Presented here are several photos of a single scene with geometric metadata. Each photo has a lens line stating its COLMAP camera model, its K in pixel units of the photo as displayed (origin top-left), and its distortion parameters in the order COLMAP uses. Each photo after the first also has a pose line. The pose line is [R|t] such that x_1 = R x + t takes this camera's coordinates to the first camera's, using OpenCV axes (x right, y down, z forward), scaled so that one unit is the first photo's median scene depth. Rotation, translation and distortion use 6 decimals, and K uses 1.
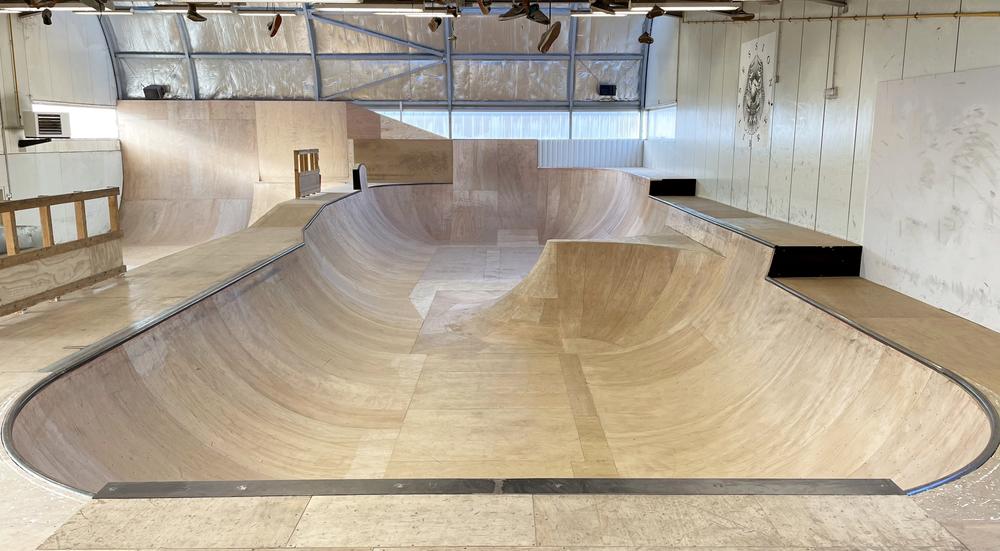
lens RADIAL K [[743.7, 0, 497.7], [0, 743.7, 278.5], [0, 0, 1]] dist [0.093889, -0.125475]
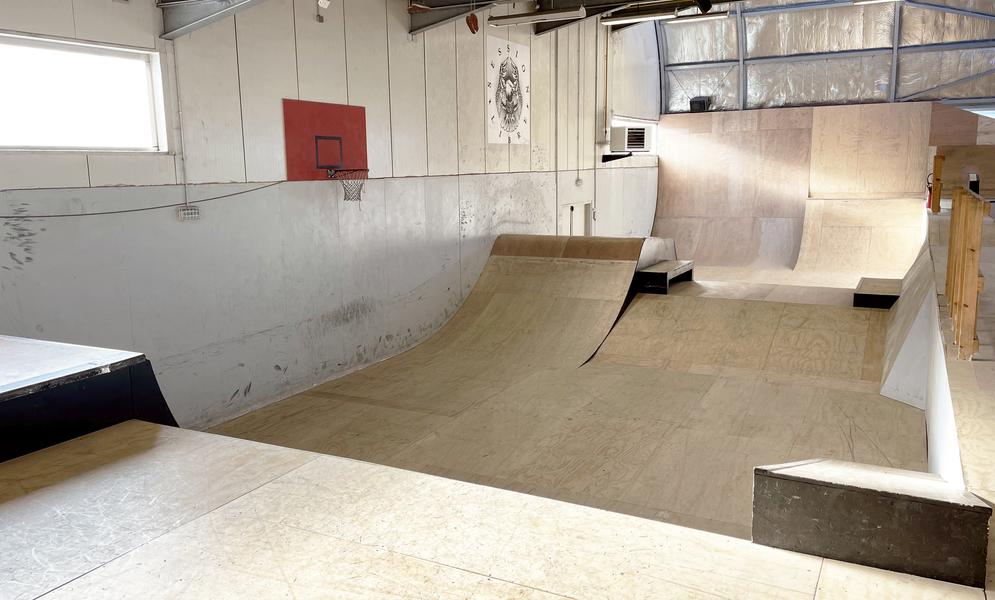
lens RADIAL K [[801.4, 0, 482.7], [0, 801.4, 301.1], [0, 0, 1]] dist [0.082780, -0.111251]
pose [[0.886168, 0.062591, -0.459117, -0.218477], [-0.068921, 0.997618, 0.002975, 0.015602], [0.458209, 0.029007, 0.888371, -0.017622]]
